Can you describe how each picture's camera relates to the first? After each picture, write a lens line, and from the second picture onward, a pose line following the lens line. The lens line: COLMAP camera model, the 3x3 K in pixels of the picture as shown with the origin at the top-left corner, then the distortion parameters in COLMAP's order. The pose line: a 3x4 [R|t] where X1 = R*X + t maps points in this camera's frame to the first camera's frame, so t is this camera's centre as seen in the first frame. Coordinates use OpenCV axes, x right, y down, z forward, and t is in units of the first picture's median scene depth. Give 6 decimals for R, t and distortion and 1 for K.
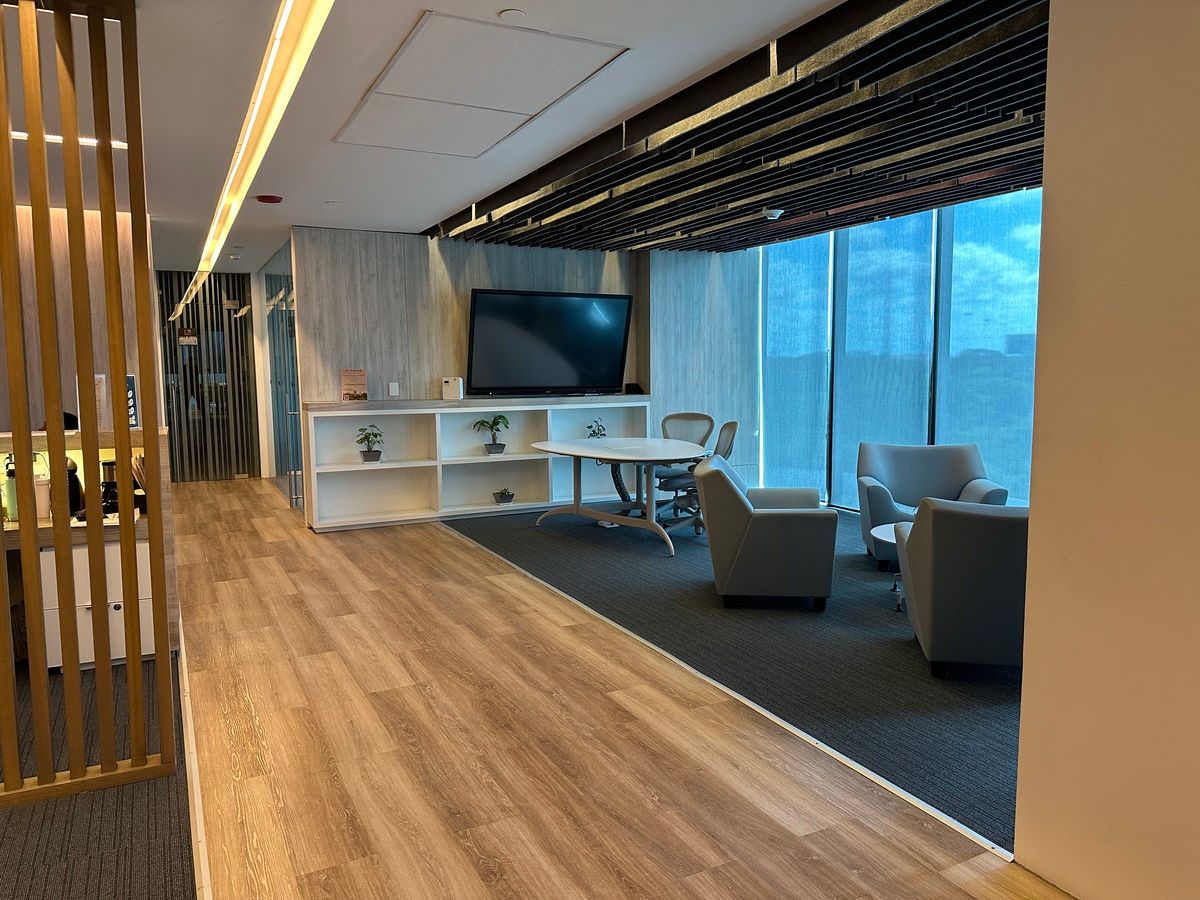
lens RADIAL K [[851.1, 0, 600.0], [0, 851.1, 450.0], [0, 0, 1]] dist [0.062326, -0.072571]
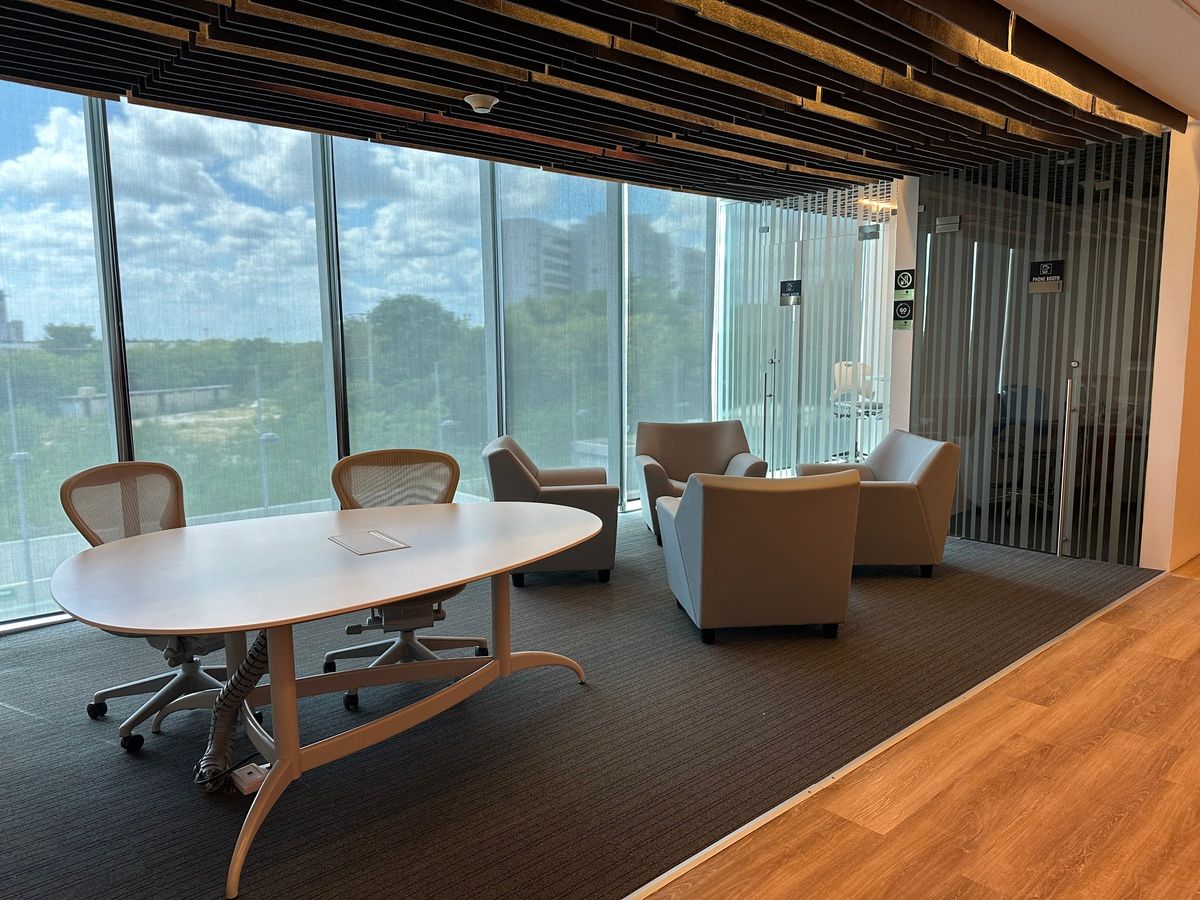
lens RADIAL K [[851.1, 0, 600.0], [0, 851.1, 450.0], [0, 0, 1]] dist [0.062326, -0.072571]
pose [[-0.270882, -0.103516, 0.957030, -0.583936], [0.114515, 0.983676, 0.138811, -0.139819], [-0.955777, 0.147196, -0.254606, 1.453455]]
